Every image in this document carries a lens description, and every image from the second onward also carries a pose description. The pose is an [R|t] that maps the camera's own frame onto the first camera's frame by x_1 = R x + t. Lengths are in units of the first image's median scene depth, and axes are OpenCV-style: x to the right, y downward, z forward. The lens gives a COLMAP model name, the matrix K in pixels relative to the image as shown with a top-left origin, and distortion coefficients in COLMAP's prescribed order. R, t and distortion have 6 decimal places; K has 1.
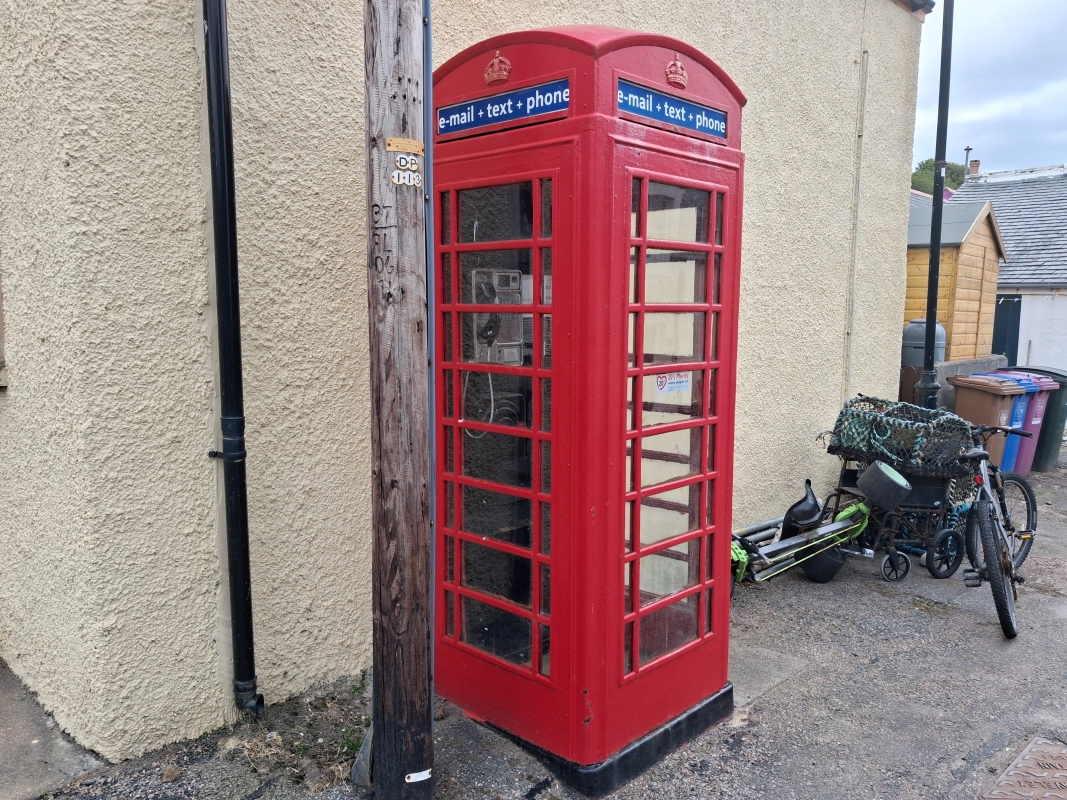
lens RADIAL K [[827.7, 0, 570.4], [0, 827.7, 397.0], [0, 0, 1]] dist [-0.001373, -0.008022]
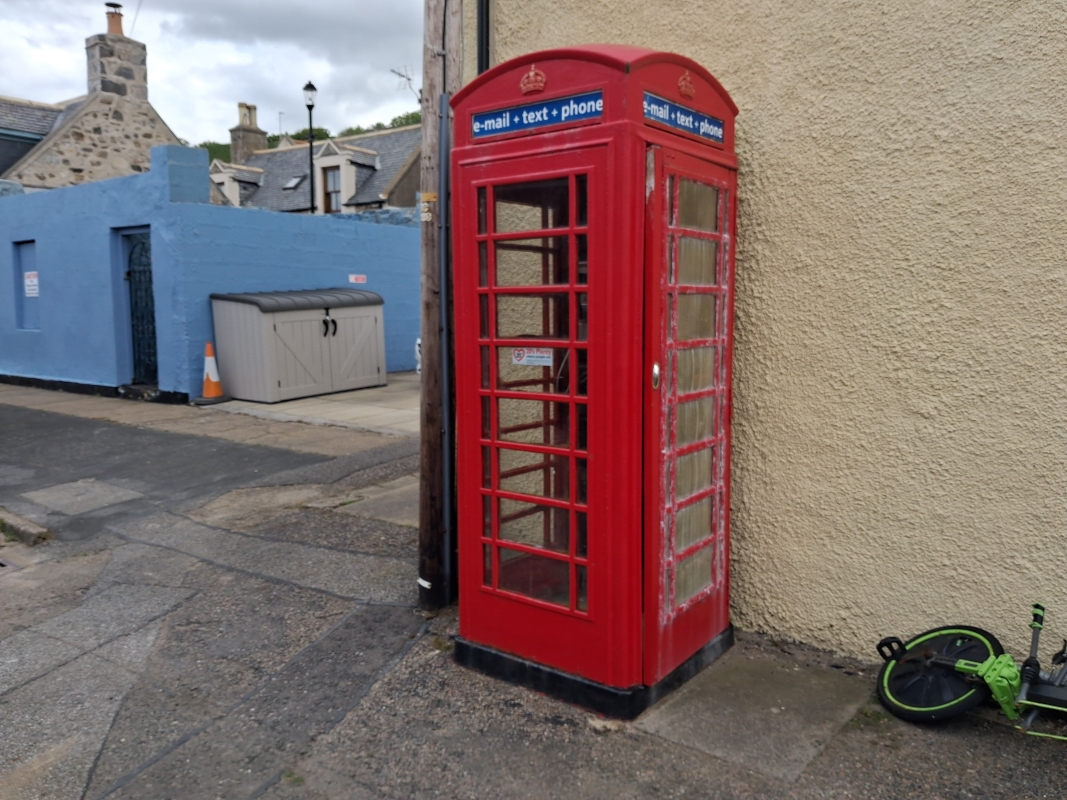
lens RADIAL K [[838.7, 0, 571.1], [0, 838.7, 392.9], [0, 0, 1]] dist [-0.010157, -0.003906]
pose [[0.107425, 0.092585, -0.989893, 1.242408], [-0.100674, 0.991550, 0.081814, -0.066403], [0.989103, 0.090867, 0.115838, 0.913679]]
